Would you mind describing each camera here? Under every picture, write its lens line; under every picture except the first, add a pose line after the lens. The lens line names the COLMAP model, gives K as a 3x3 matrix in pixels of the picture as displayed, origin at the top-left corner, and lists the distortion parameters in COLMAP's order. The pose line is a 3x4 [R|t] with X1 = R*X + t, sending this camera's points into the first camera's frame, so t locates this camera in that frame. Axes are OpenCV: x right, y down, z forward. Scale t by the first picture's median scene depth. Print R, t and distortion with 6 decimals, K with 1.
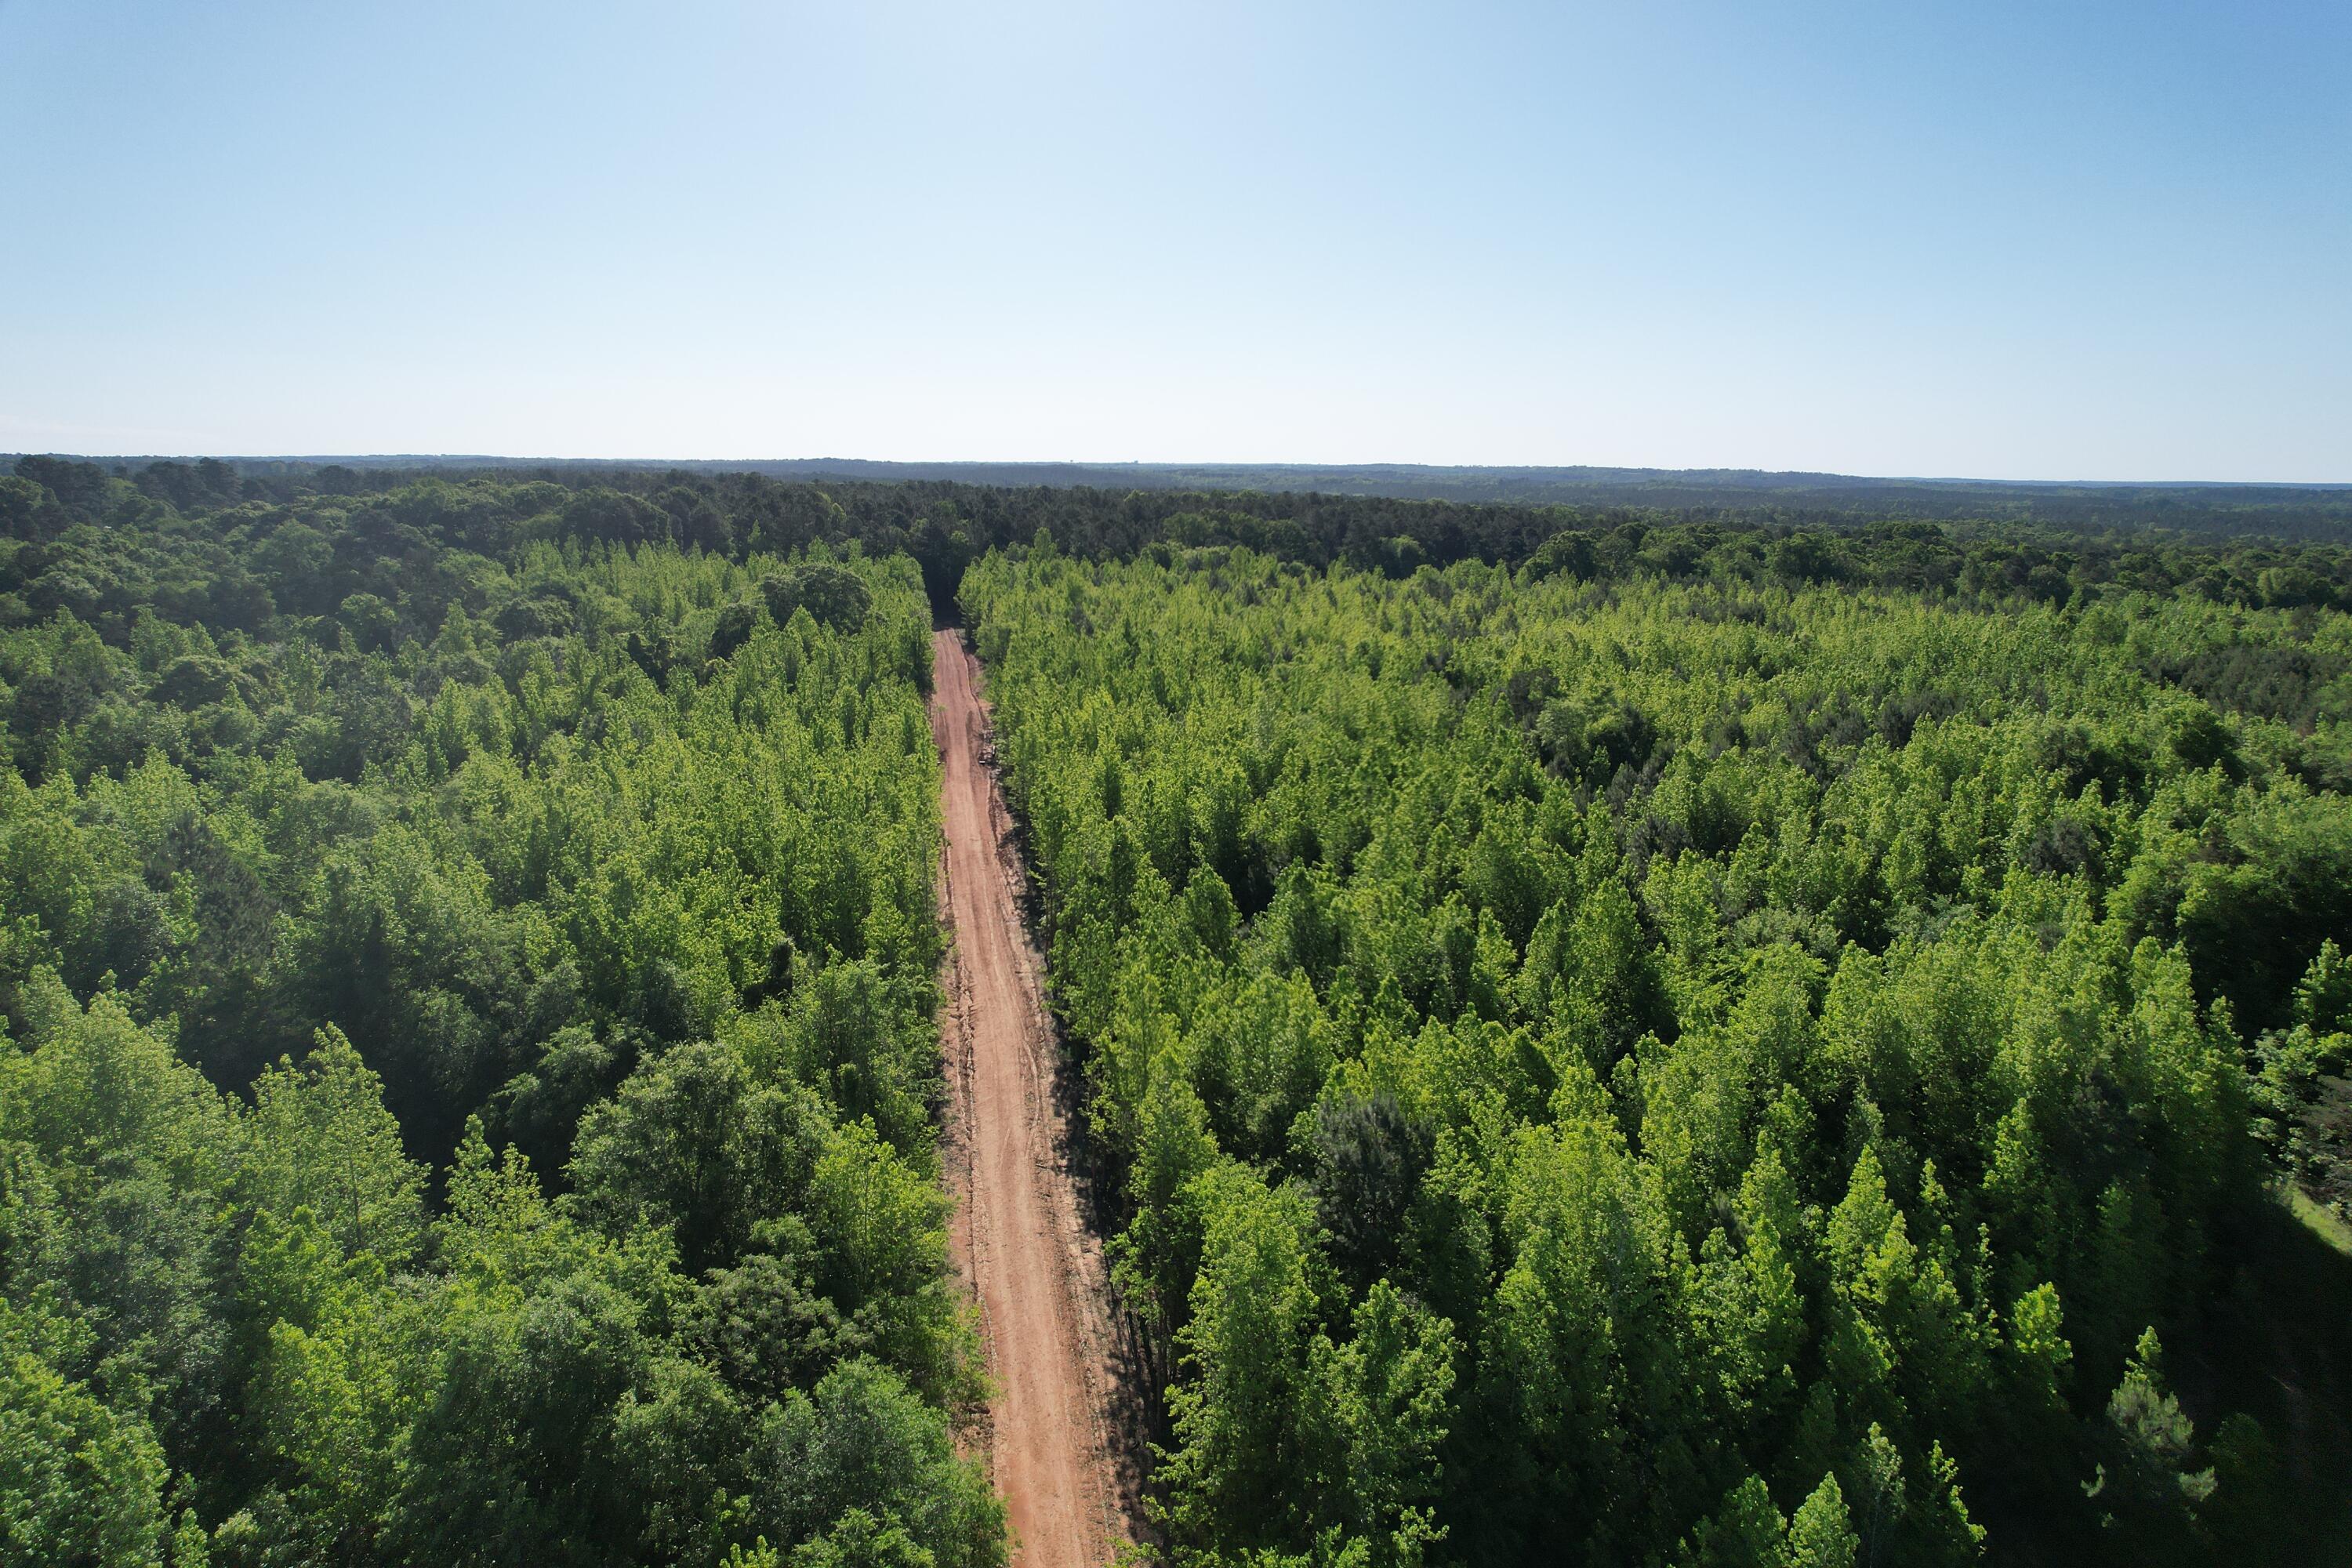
lens RADIAL K [[1498.2, 0, 1183.0], [0, 1498.2, 800.0], [0, 0, 1]] dist [-0.091464, 0.085643]
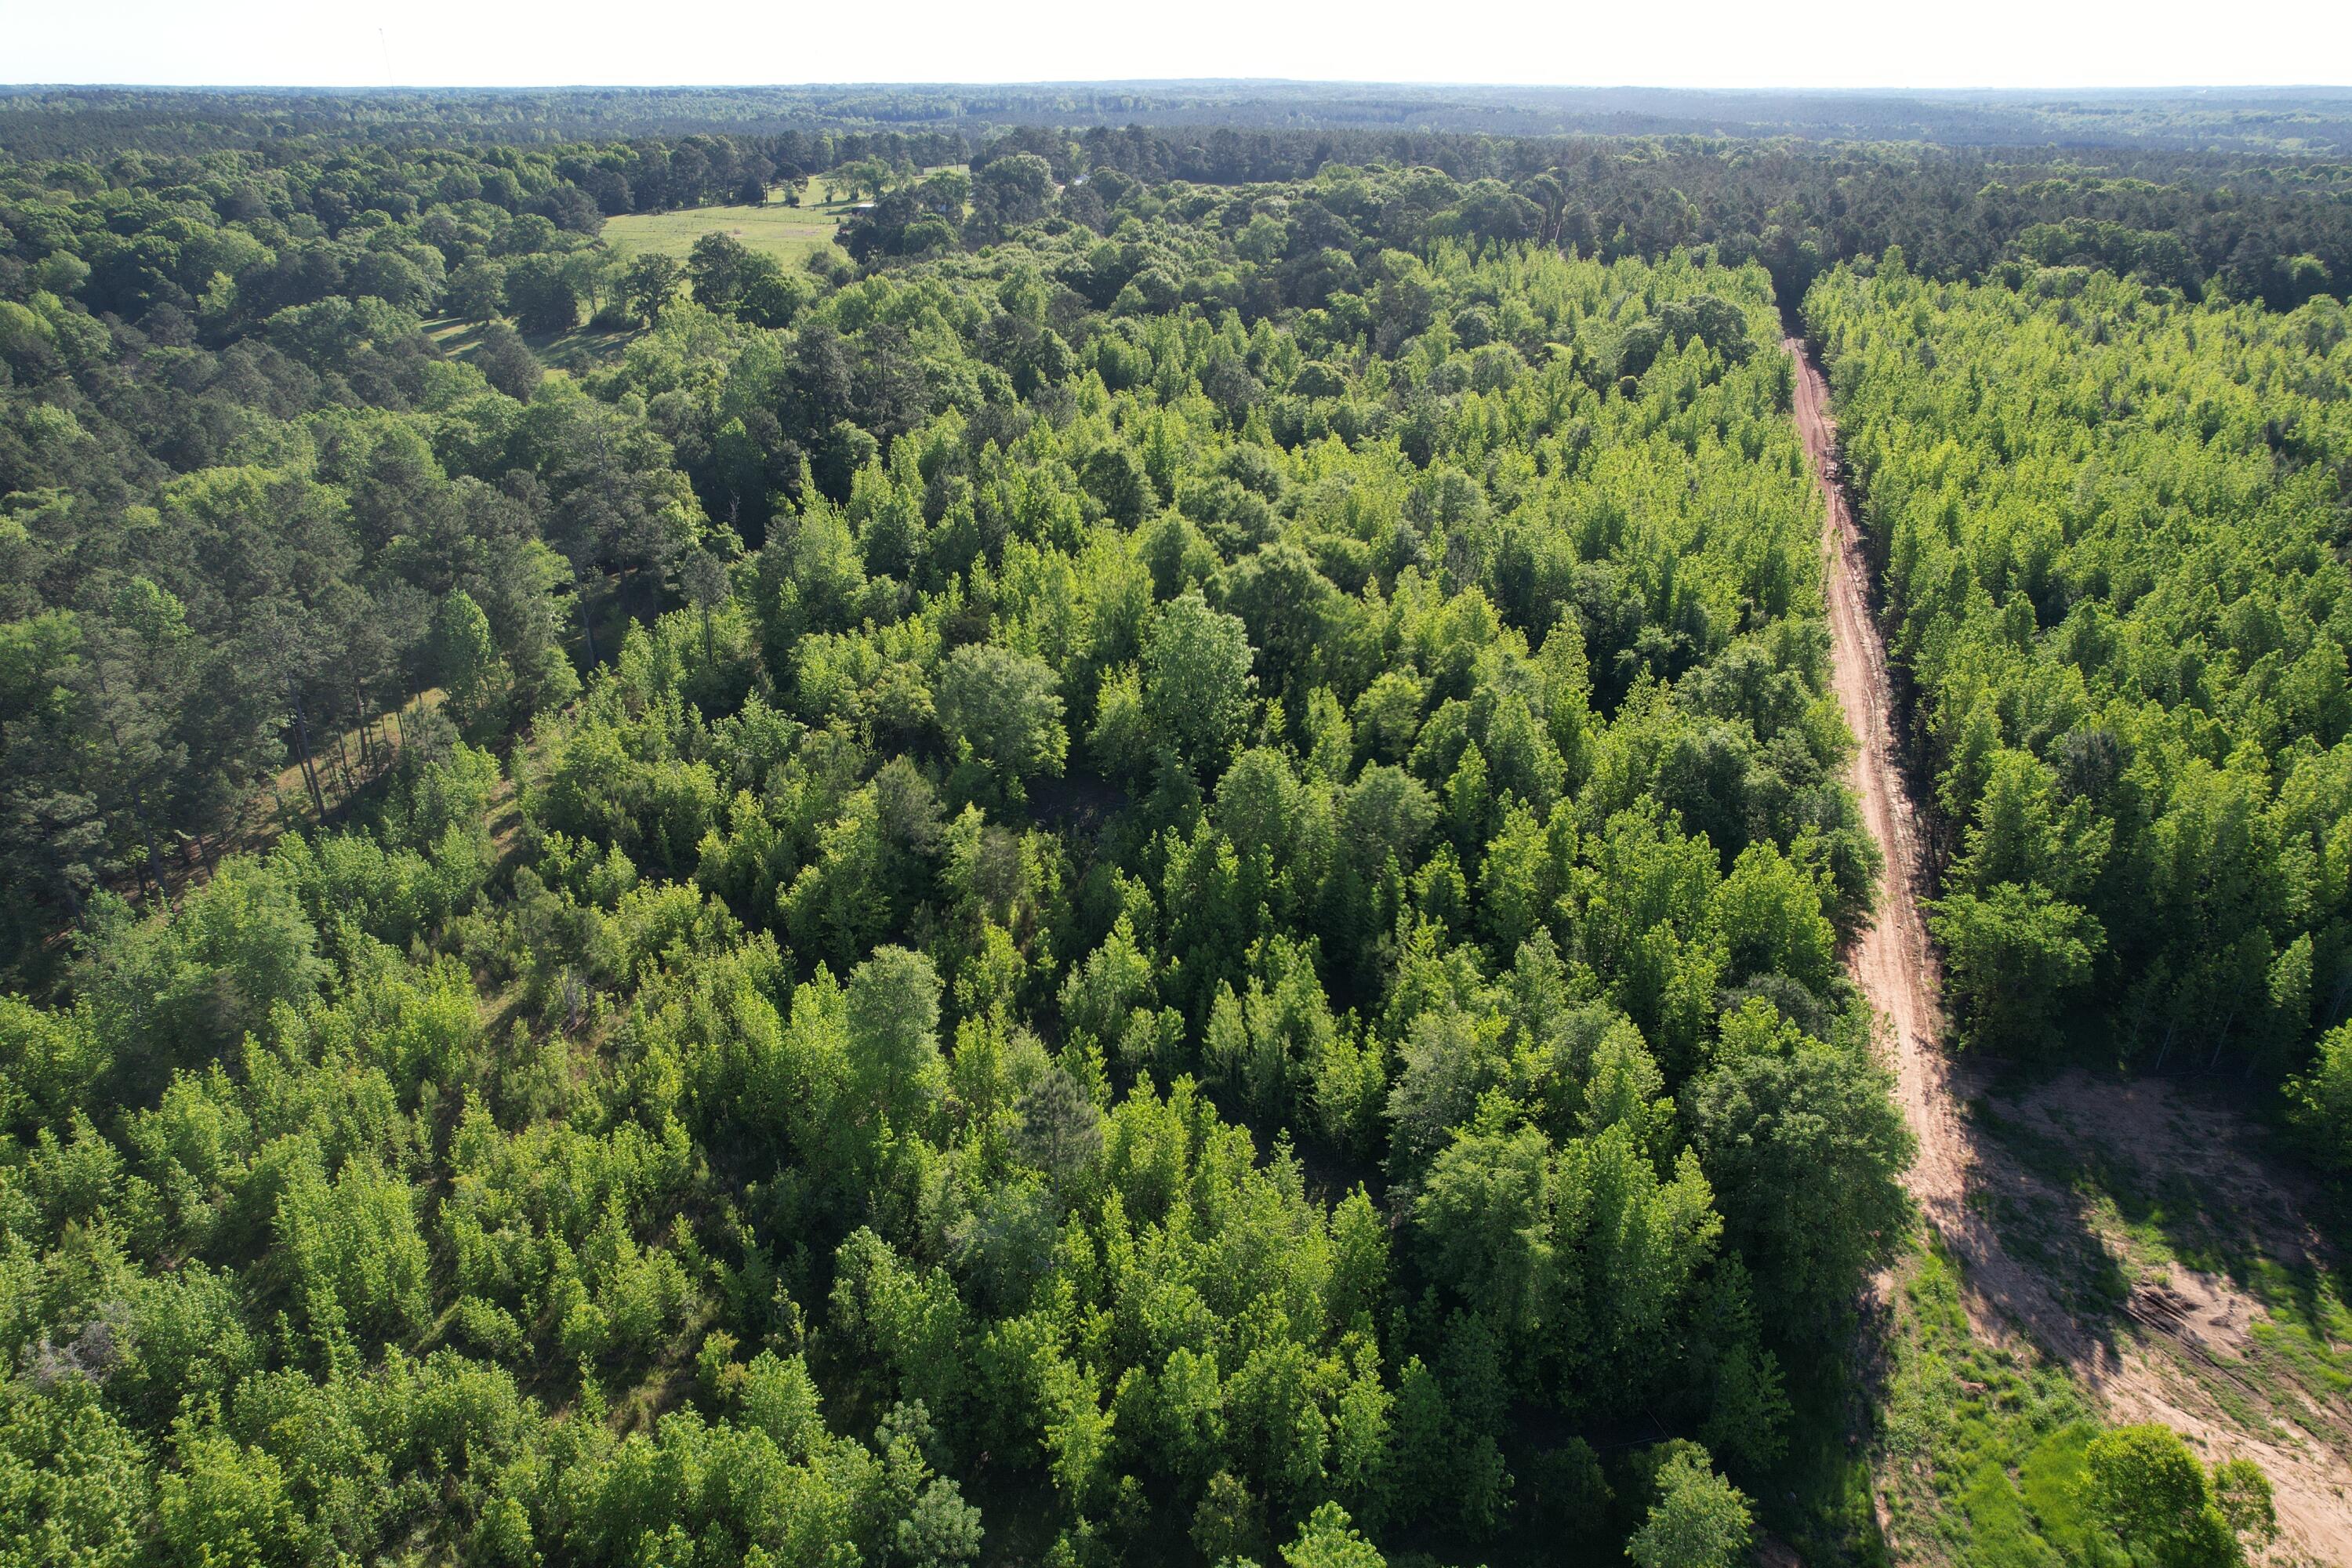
lens RADIAL K [[1498.2, 0, 1183.0], [0, 1498.2, 800.0], [0, 0, 1]] dist [-0.091464, 0.085643]
pose [[0.882052, 0.196966, -0.428006, -0.042330], [-0.094082, 0.963760, 0.249630, -0.033019], [0.461663, -0.179919, 0.868617, -0.551235]]
